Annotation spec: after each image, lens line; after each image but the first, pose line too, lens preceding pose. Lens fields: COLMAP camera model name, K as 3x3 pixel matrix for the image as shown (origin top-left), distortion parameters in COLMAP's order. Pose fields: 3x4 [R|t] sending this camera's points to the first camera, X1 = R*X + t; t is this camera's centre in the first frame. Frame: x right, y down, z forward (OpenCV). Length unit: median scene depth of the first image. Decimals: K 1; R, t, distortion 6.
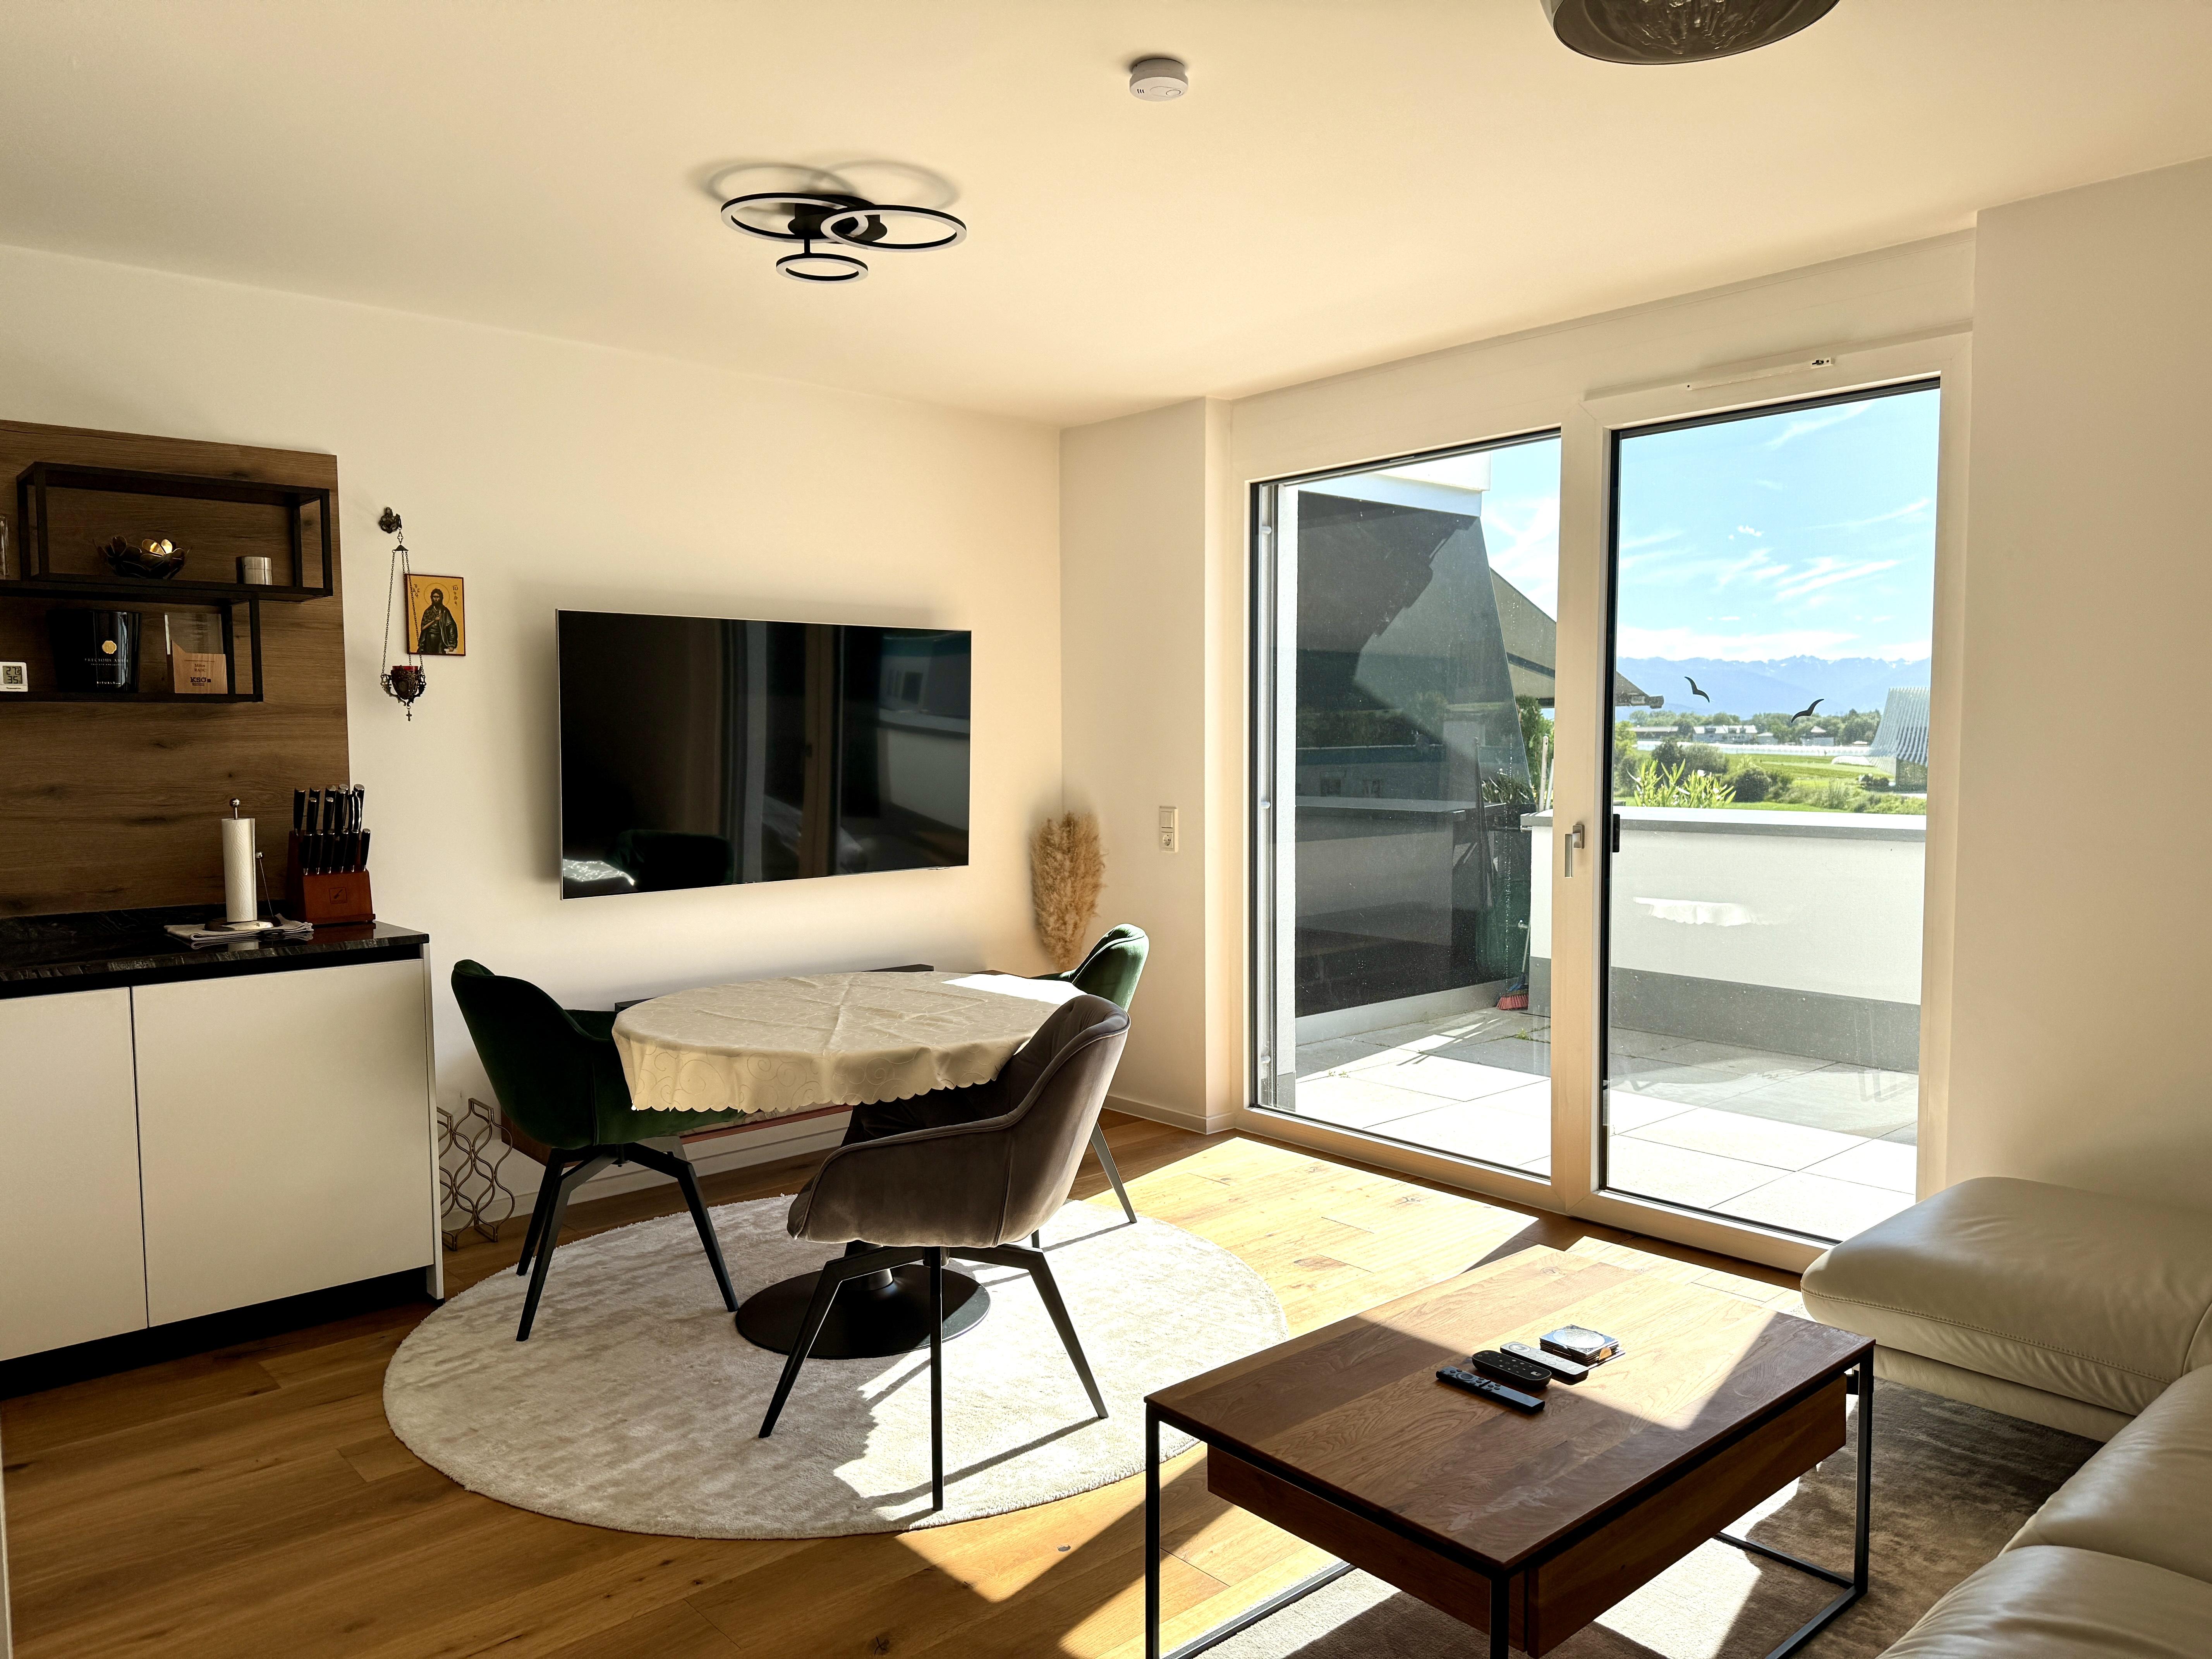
lens RADIAL K [[1564.6, 0, 1104.0], [0, 1564.6, 855.2], [0, 0, 1]] dist [0.025502, -0.033852]
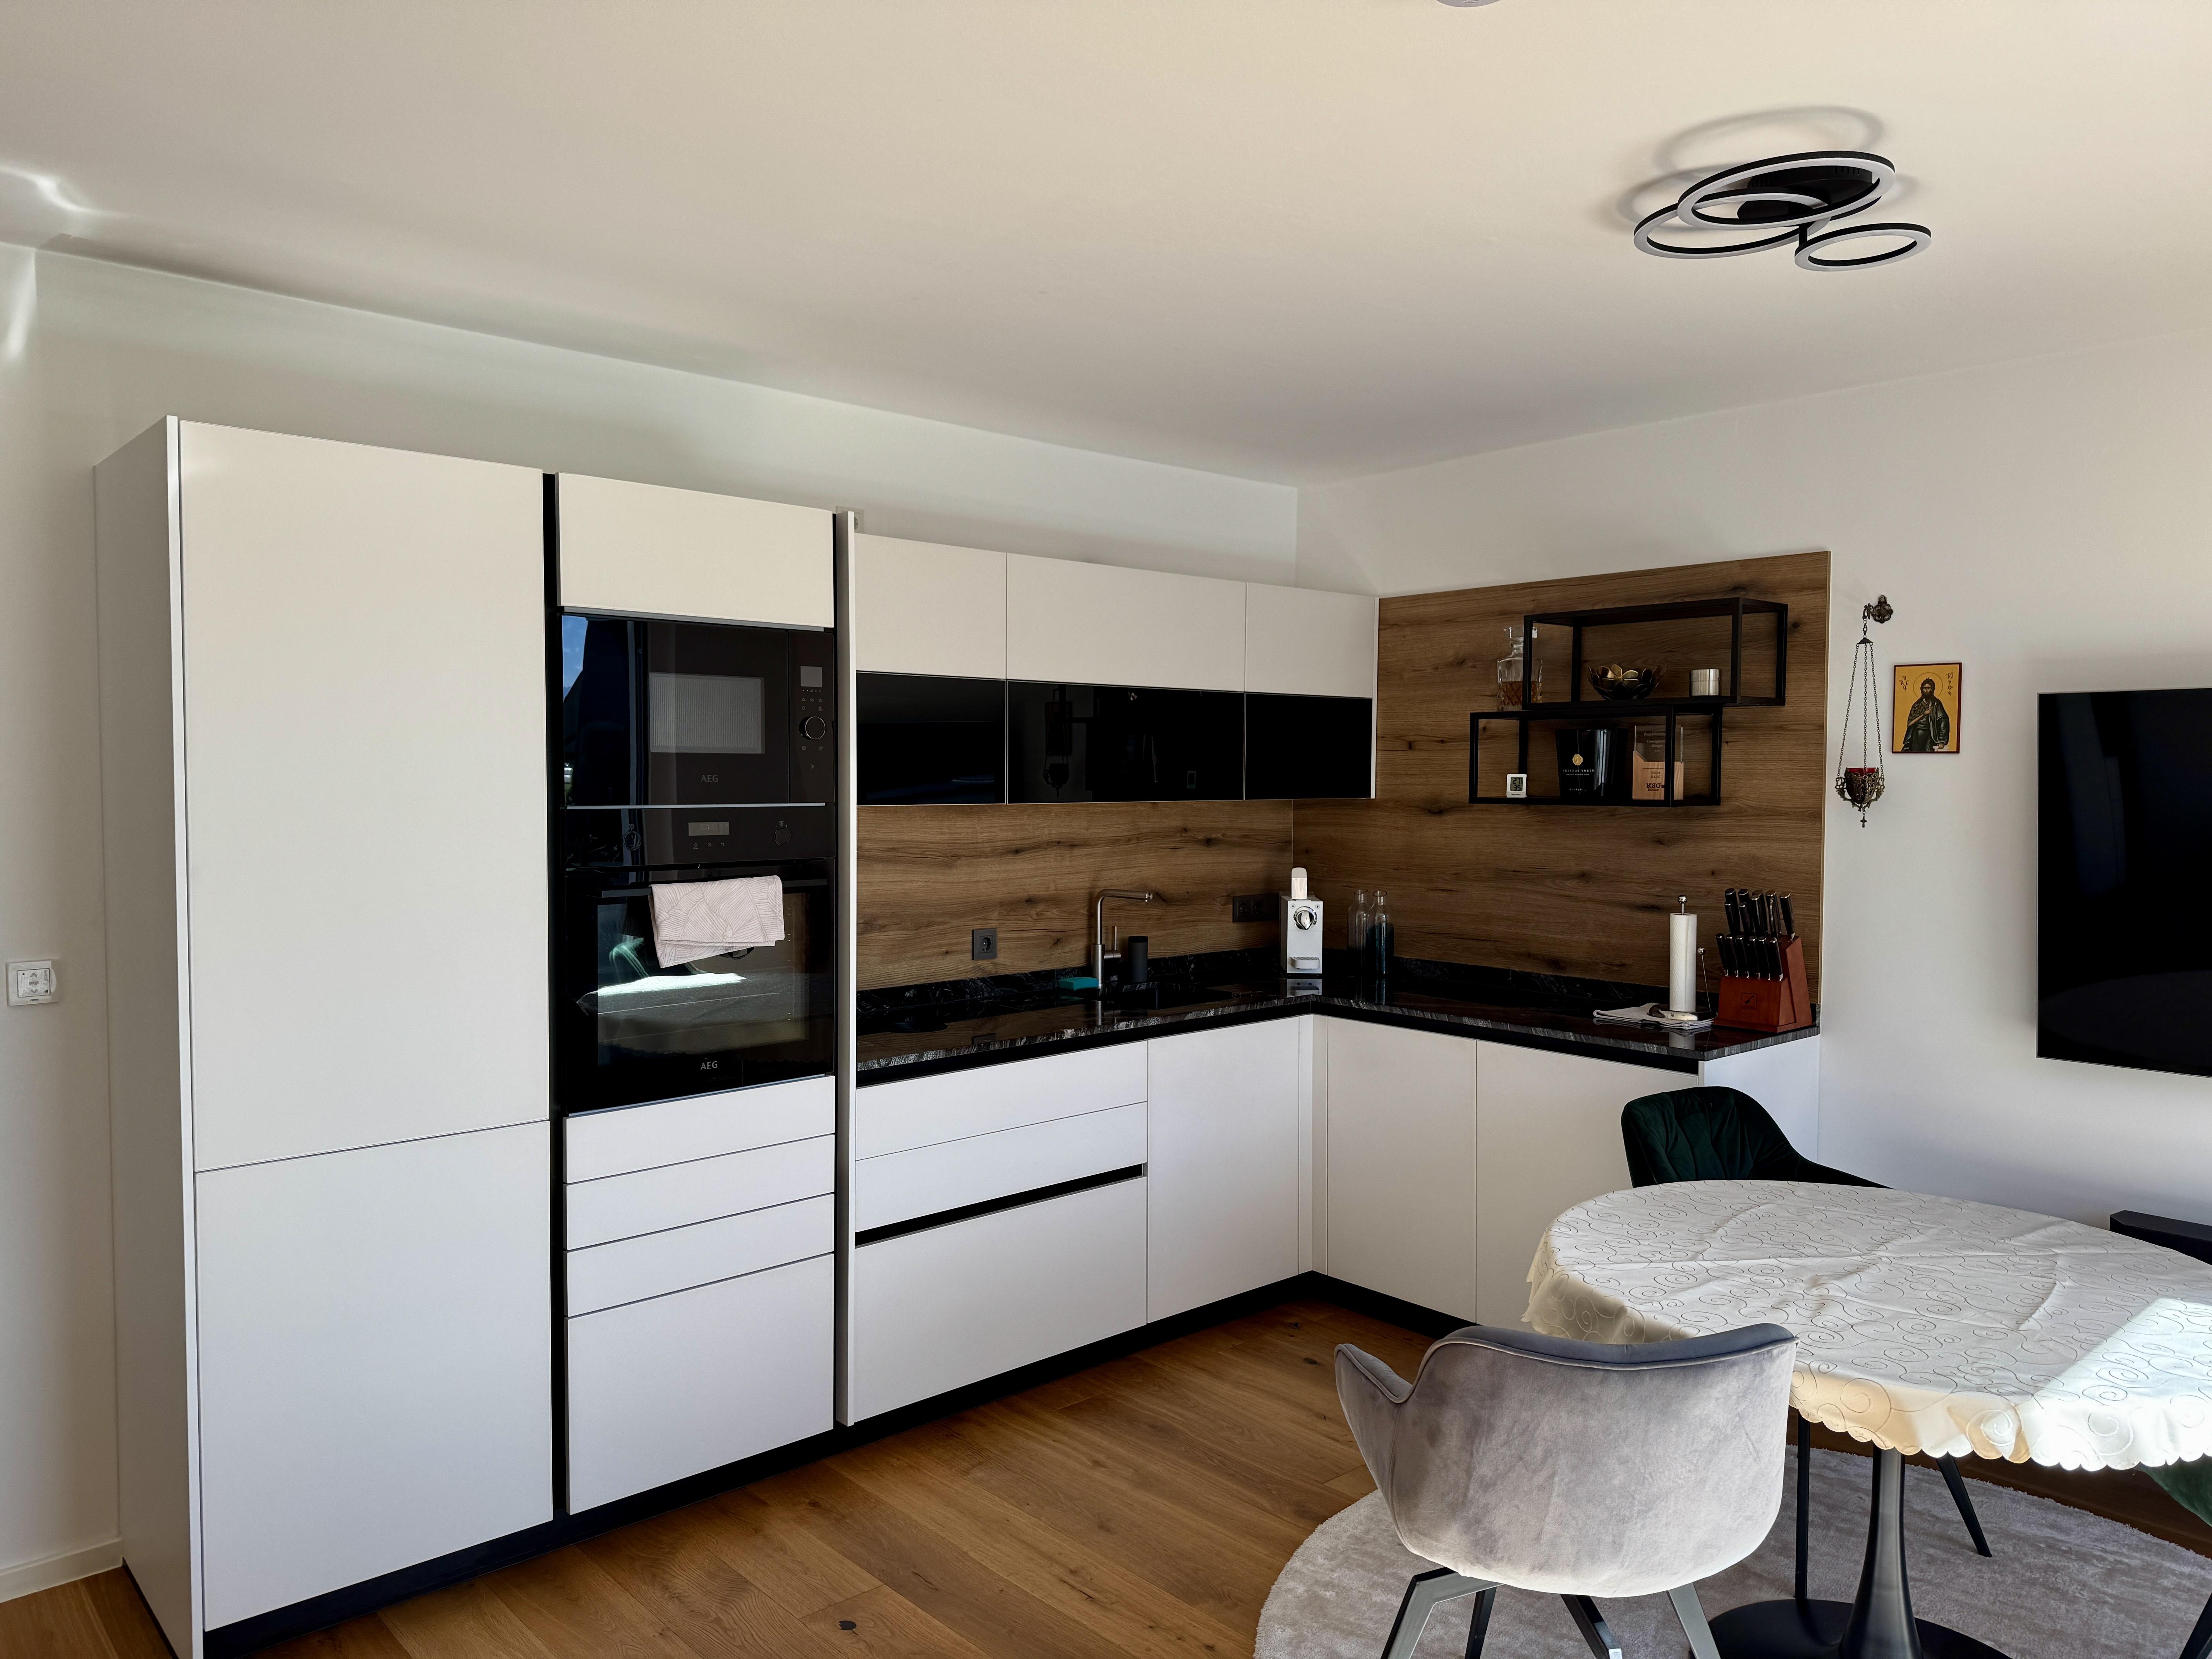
lens RADIAL K [[1548.4, 0, 1111.4], [0, 1548.4, 839.4], [0, 0, 1]] dist [0.100978, -0.137837]
pose [[0.005353, 0.052013, -0.998632, 0.480976], [-0.079027, 0.995545, 0.051428, -0.092143], [0.996858, 0.078643, 0.009440, 0.559778]]
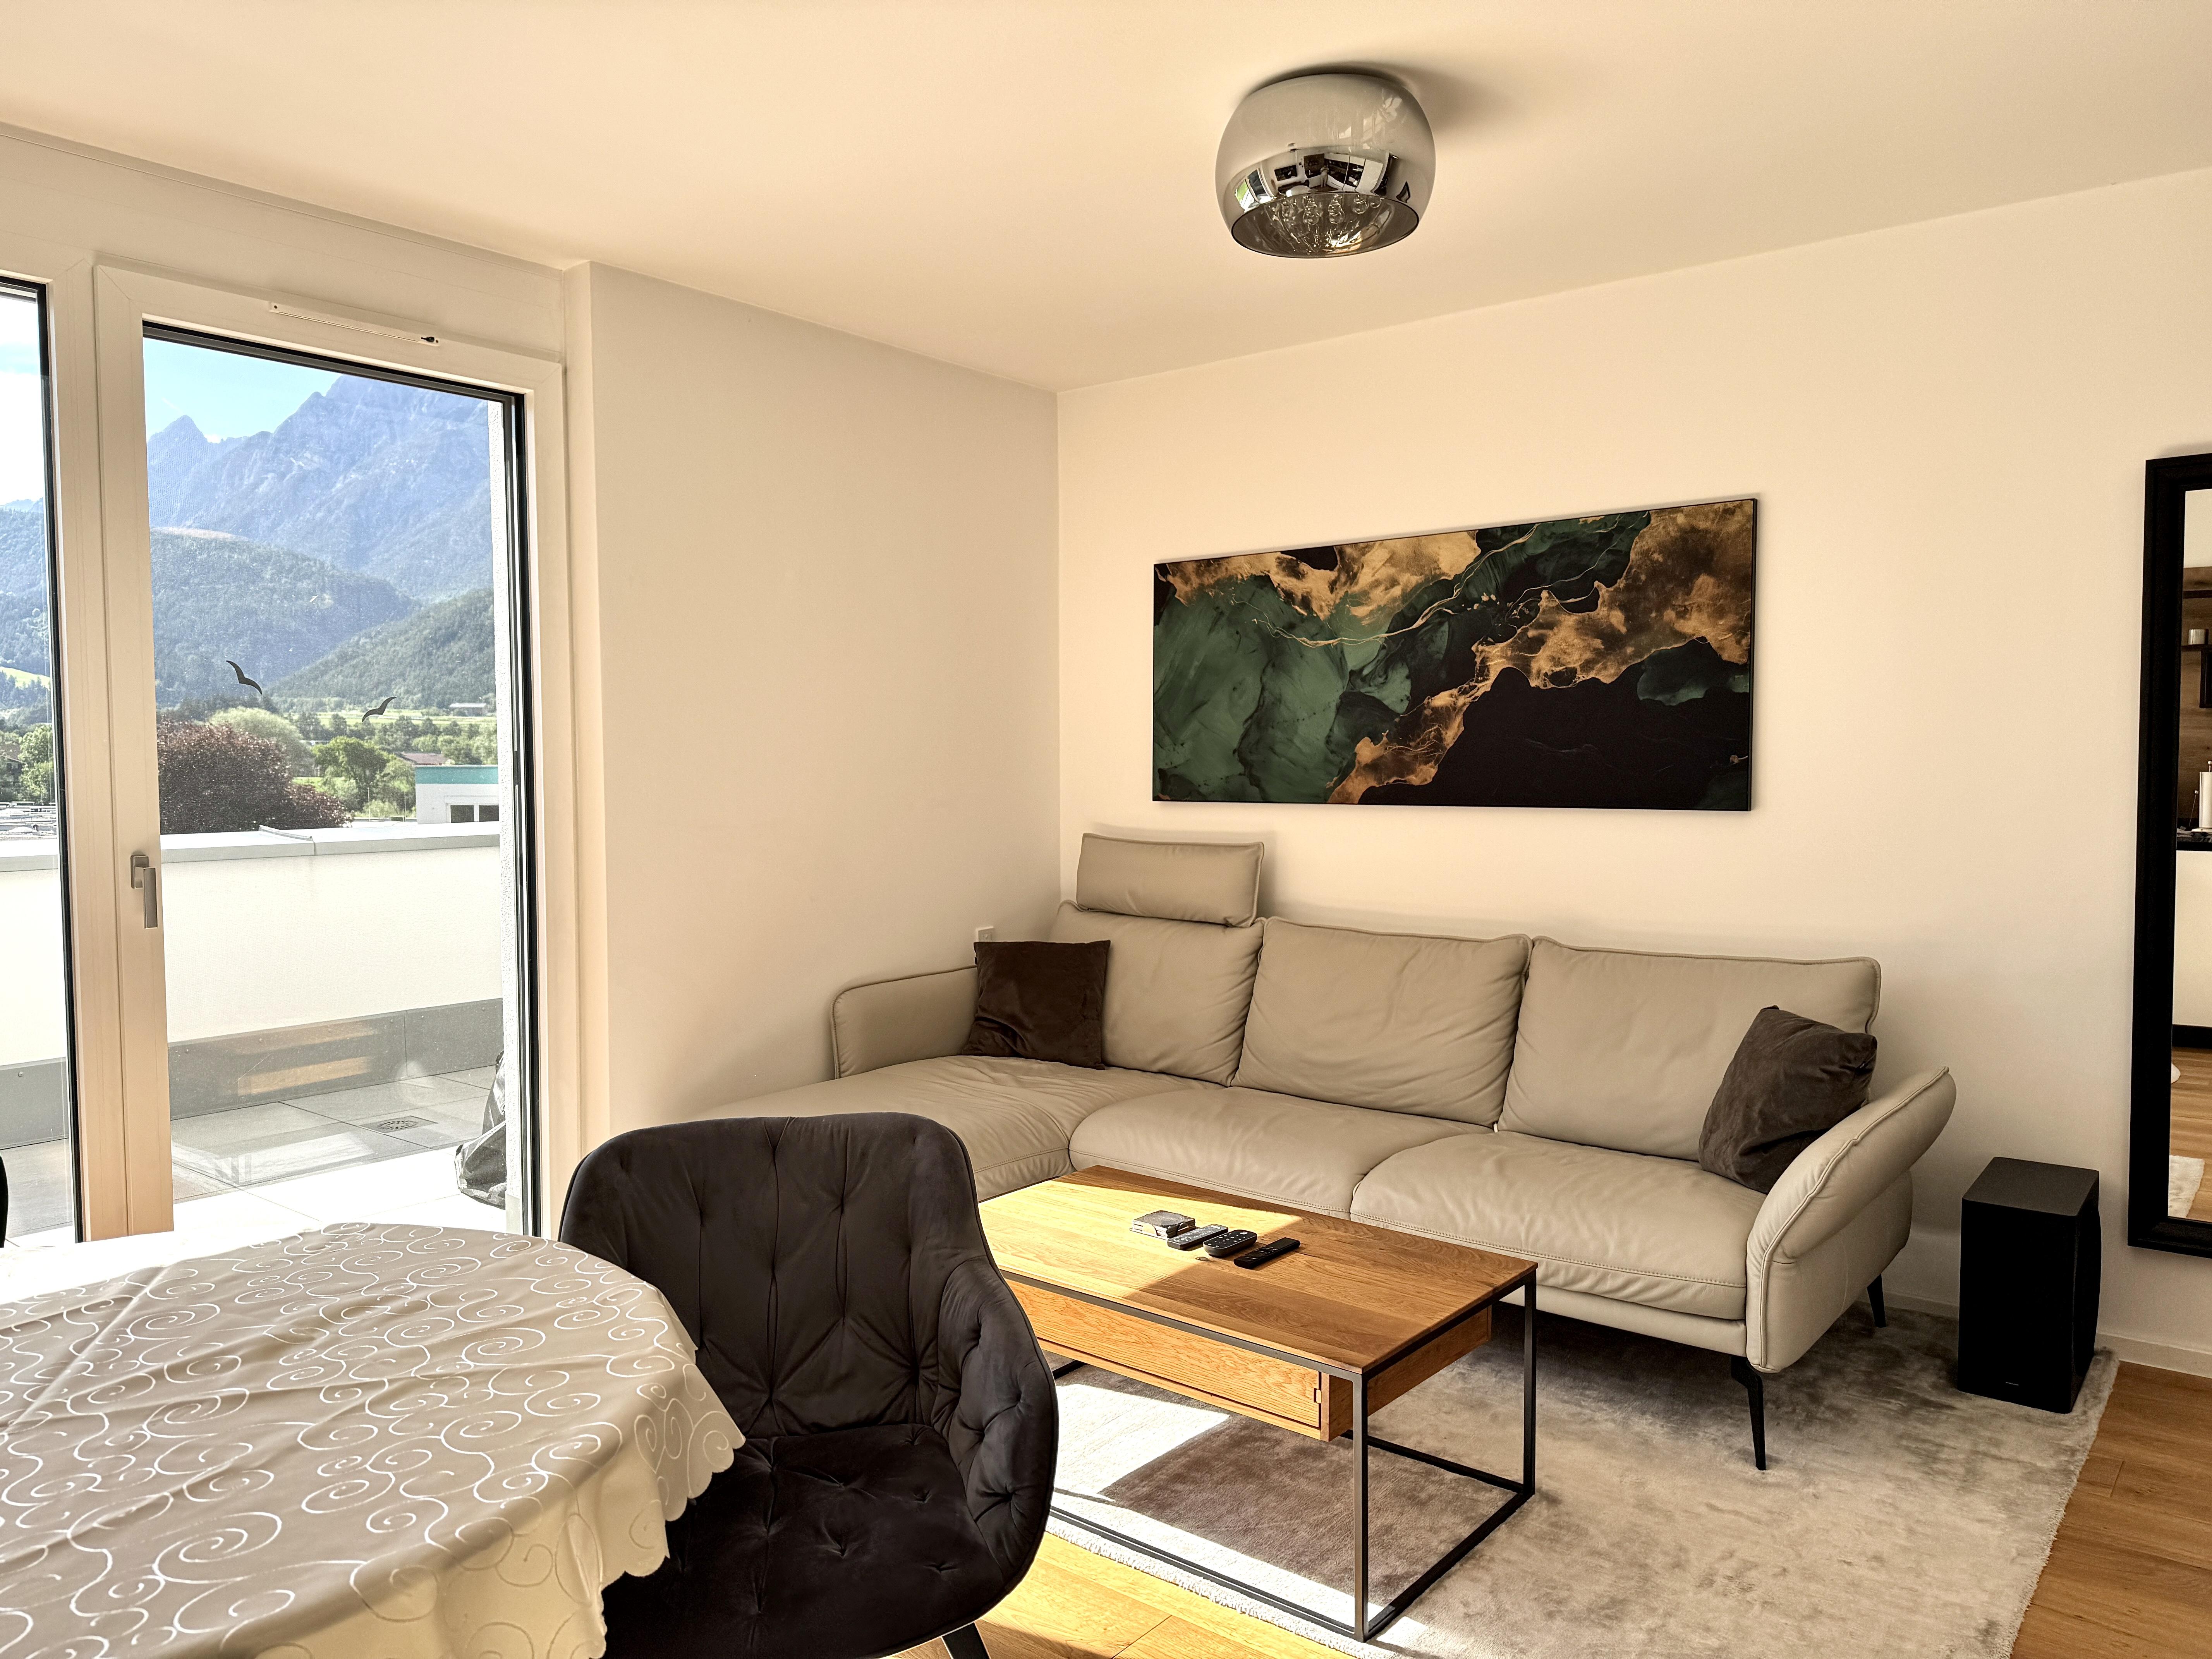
lens RADIAL K [[1547.7, 0, 1076.1], [0, 1547.7, 832.2], [0, 0, 1]] dist [0.177055, -0.254851]
pose [[-0.146662, -0.044618, 0.988180, -0.509877], [0.077285, 0.995412, 0.056415, -0.040656], [-0.986163, 0.084645, -0.142541, 0.717166]]
